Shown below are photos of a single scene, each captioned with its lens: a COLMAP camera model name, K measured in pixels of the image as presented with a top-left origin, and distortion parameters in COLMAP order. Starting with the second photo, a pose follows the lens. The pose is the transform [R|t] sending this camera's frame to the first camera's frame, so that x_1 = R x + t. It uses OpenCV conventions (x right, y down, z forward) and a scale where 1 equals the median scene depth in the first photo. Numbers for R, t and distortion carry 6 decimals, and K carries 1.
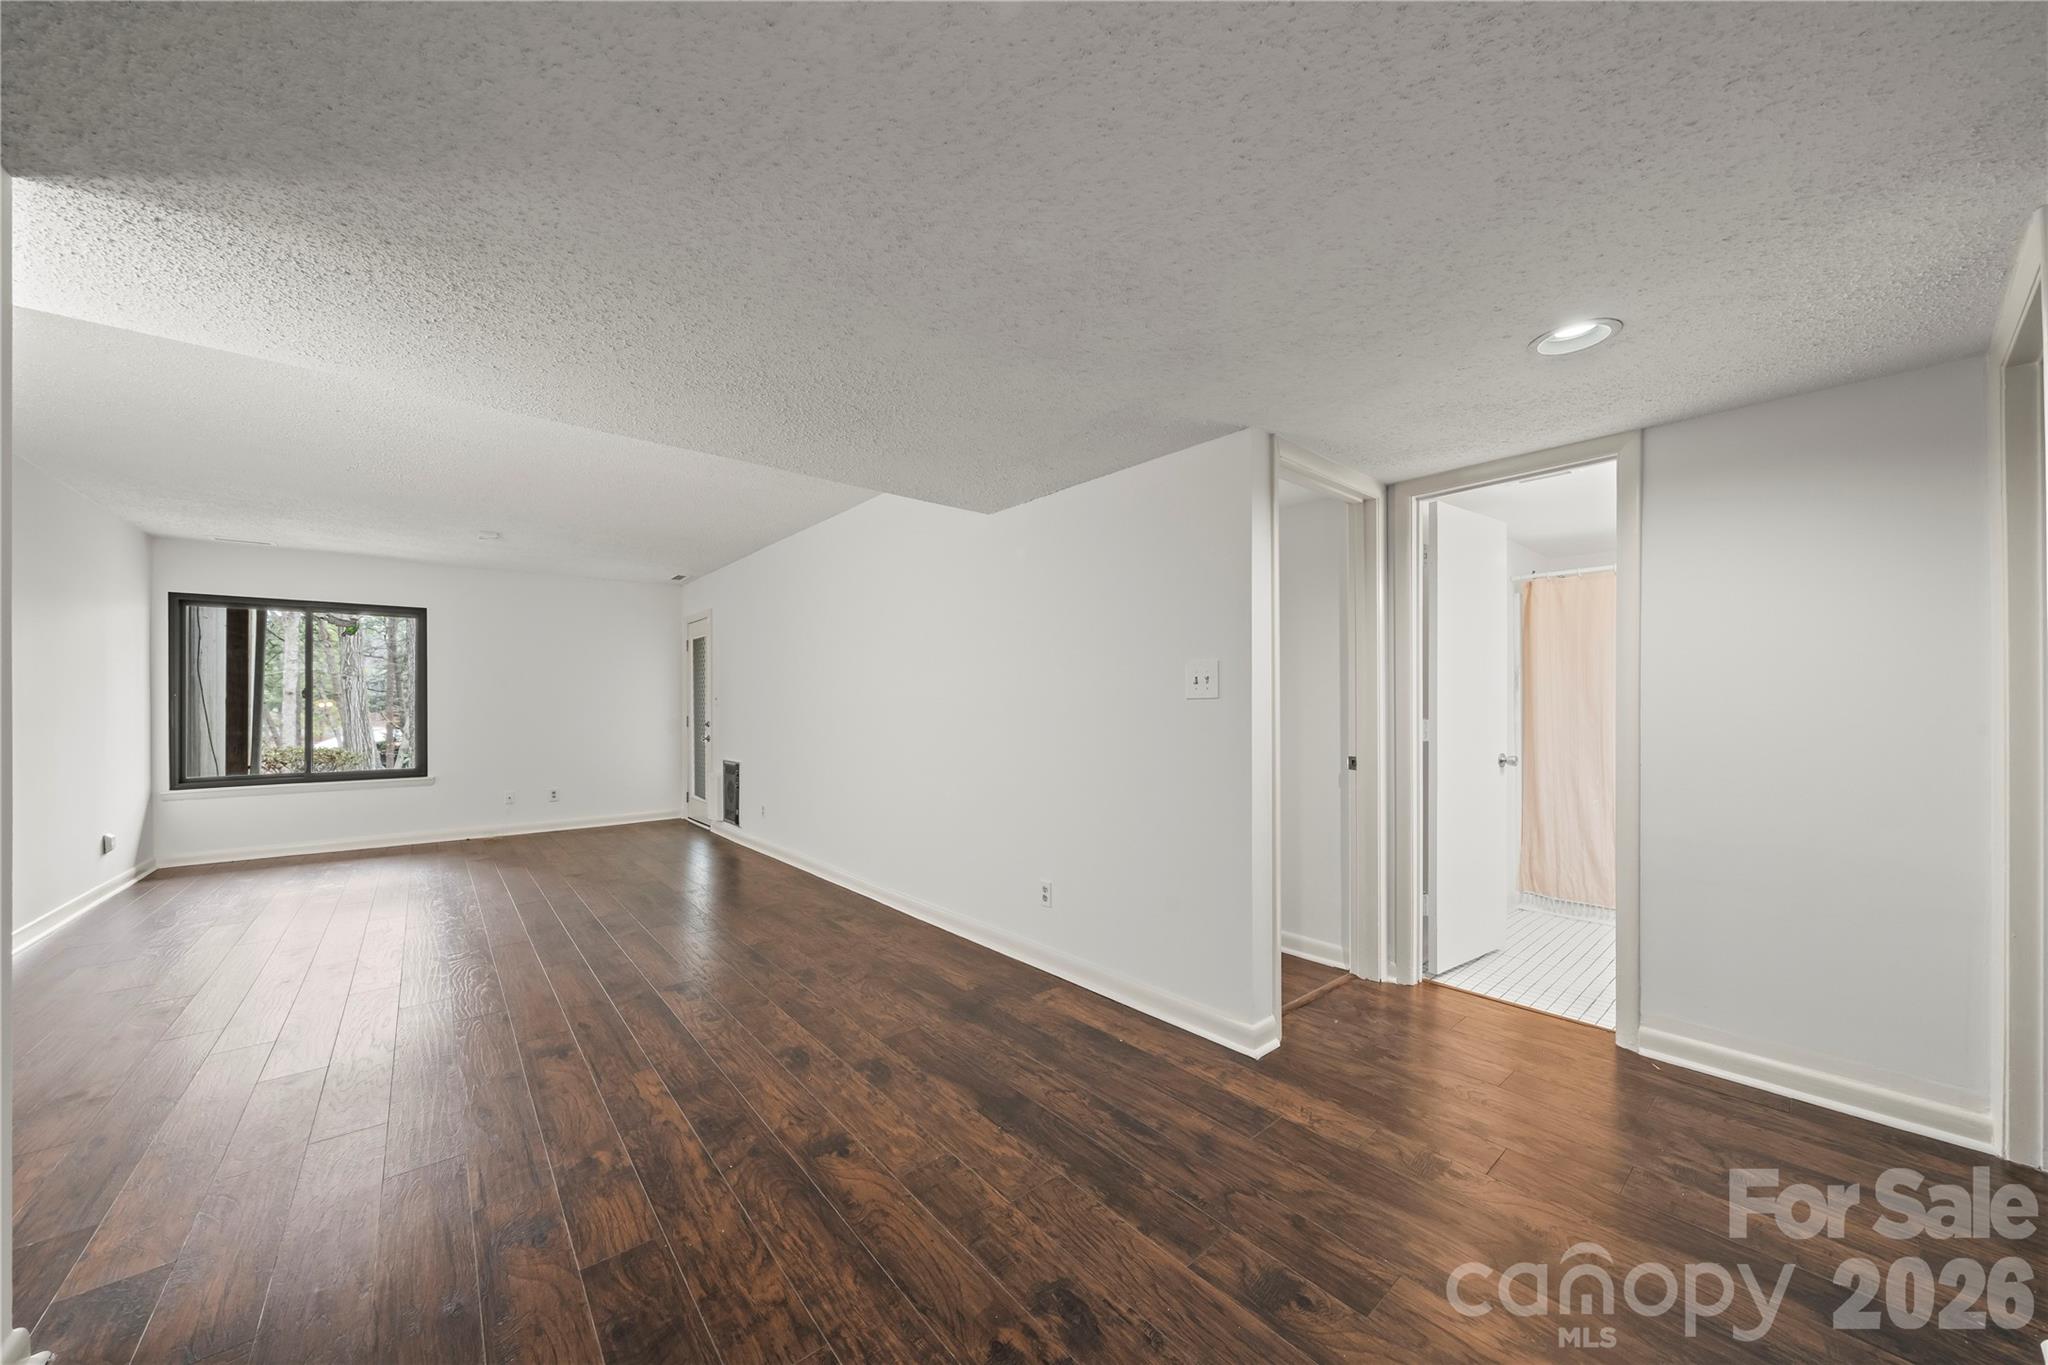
lens RADIAL K [[694.4, 0, 991.8], [0, 694.4, 696.8], [0, 0, 1]] dist [-0.004021, 0.000034]
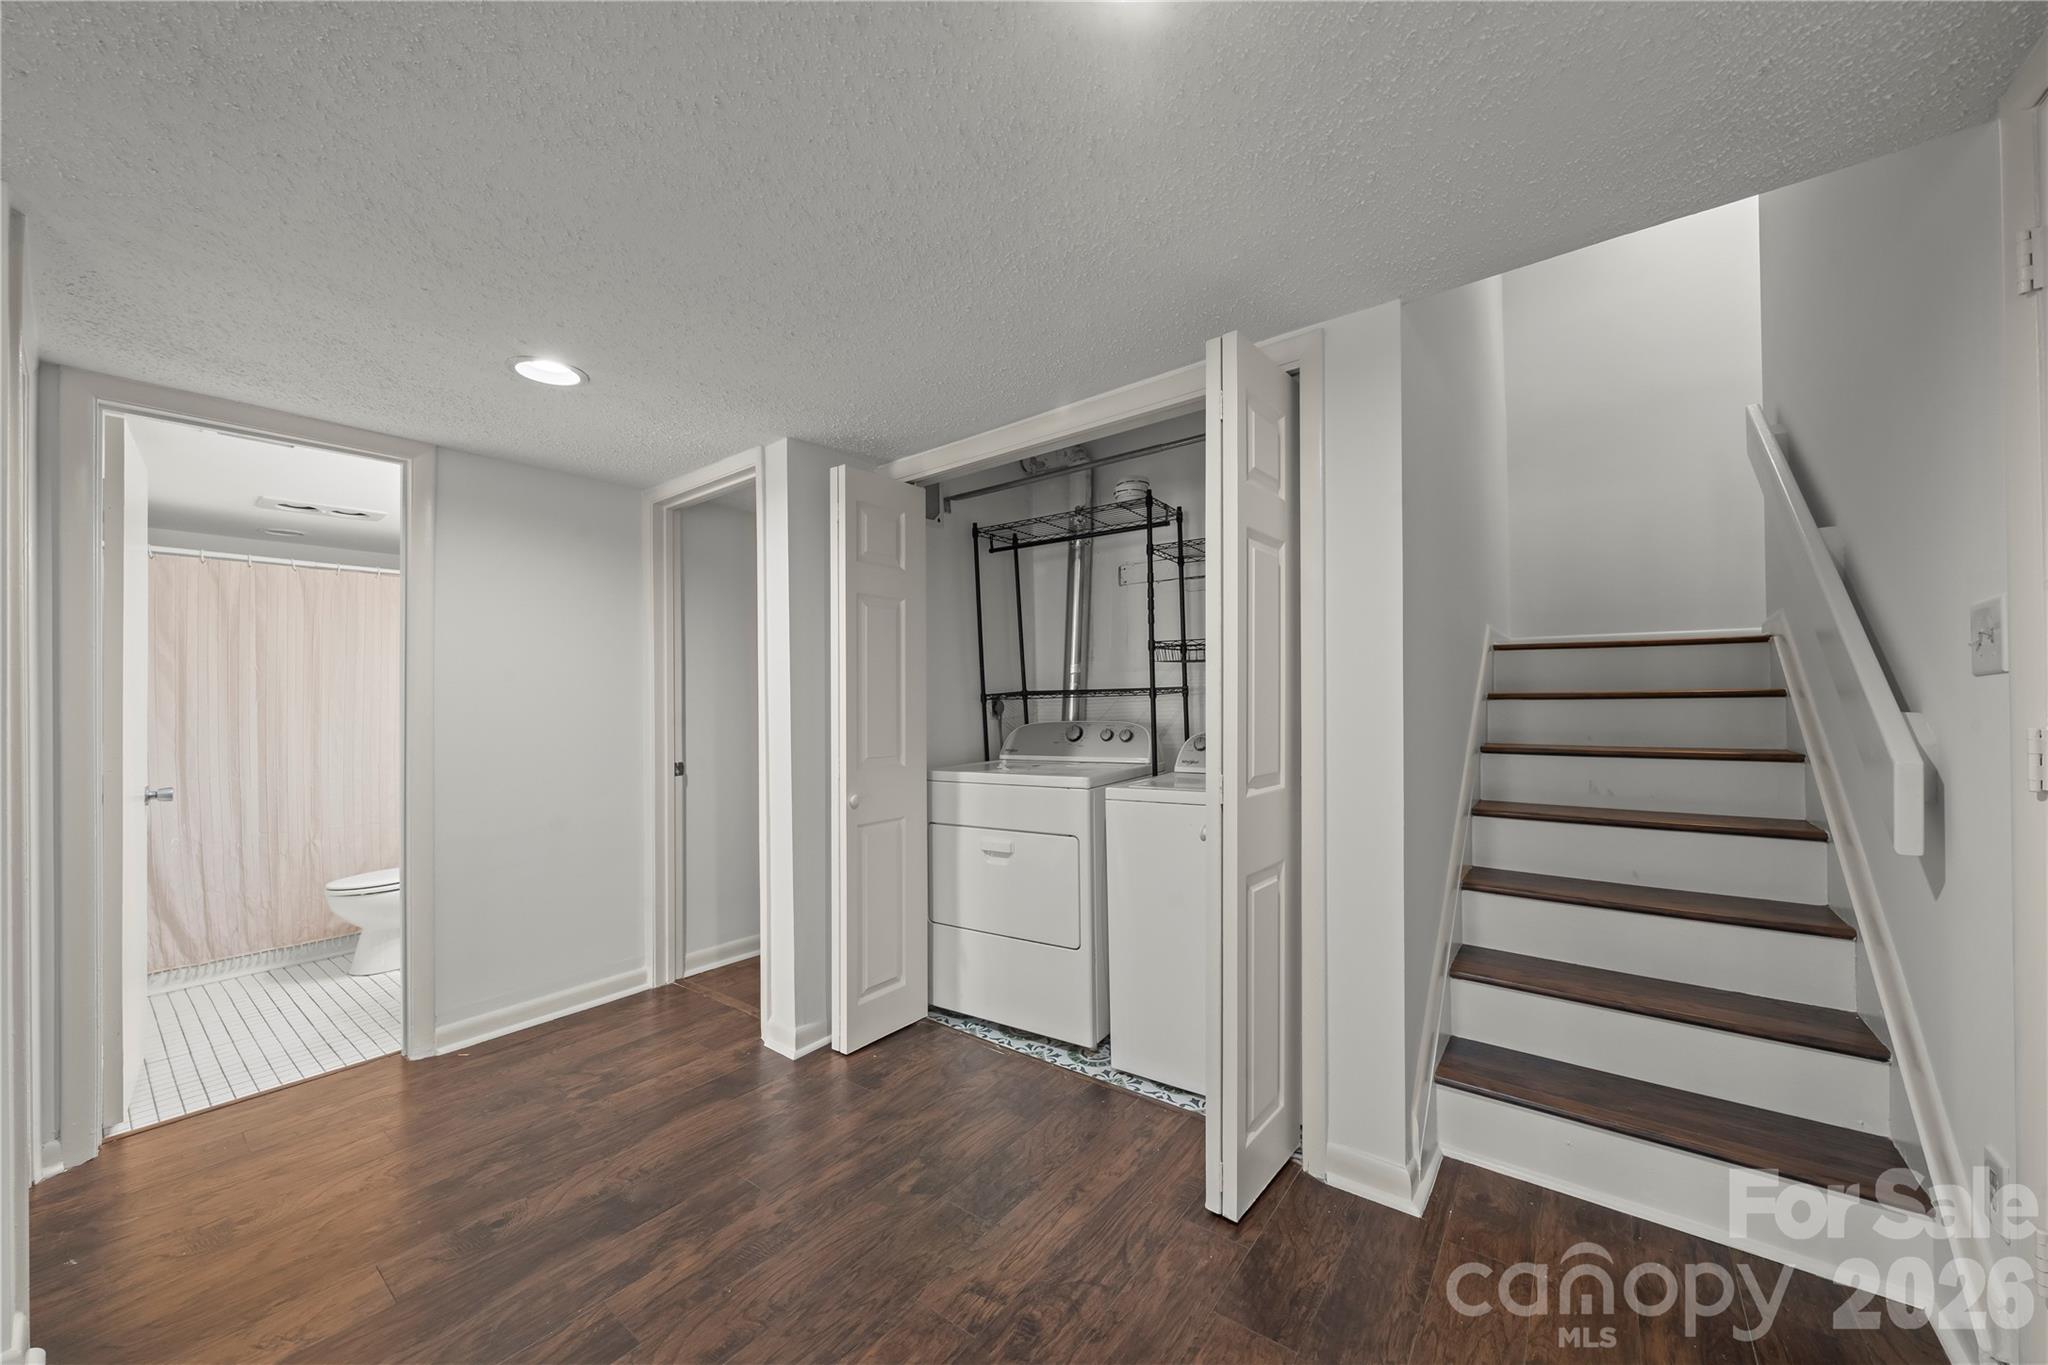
lens RADIAL K [[768.8, 0, 1017.7], [0, 768.8, 695.7], [0, 0, 1]] dist [-0.002586, -0.000287]
pose [[-0.231041, 0.010510, 0.972887, -0.381409], [0.007708, 0.999930, -0.008972, 0.000933], [-0.972914, 0.005426, -0.231105, 0.434941]]
